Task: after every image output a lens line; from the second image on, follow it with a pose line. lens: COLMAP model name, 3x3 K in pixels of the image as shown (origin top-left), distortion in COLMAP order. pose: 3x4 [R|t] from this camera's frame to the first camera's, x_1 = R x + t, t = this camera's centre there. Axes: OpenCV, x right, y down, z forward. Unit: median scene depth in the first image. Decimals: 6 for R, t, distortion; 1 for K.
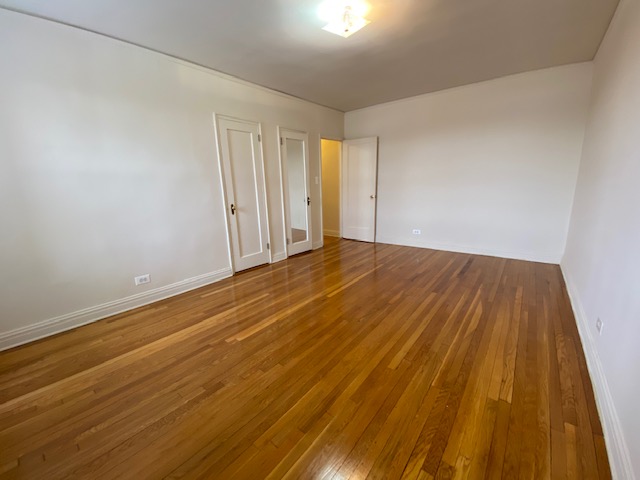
lens RADIAL K [[258.6, 0, 319.0], [0, 258.6, 242.3], [0, 0, 1]] dist [0.014409, -0.017809]
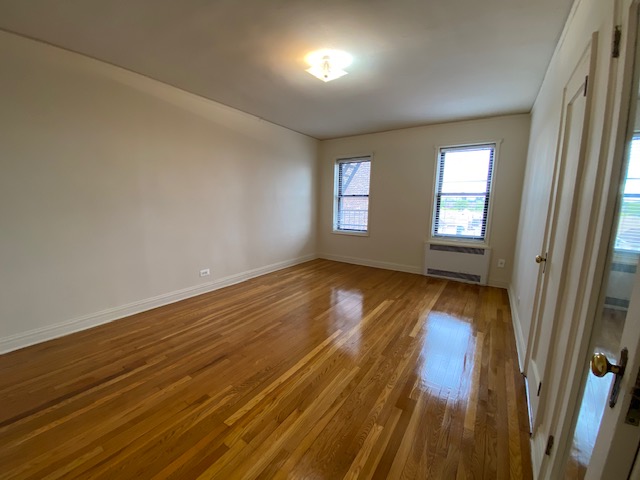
lens RADIAL K [[258.6, 0, 319.0], [0, 258.6, 242.3], [0, 0, 1]] dist [0.014409, -0.017809]
pose [[-0.996581, 0.028057, -0.077708, 0.207780], [-0.003072, 0.927335, 0.374221, -0.516595], [0.082561, 0.373180, -0.924078, 2.074634]]
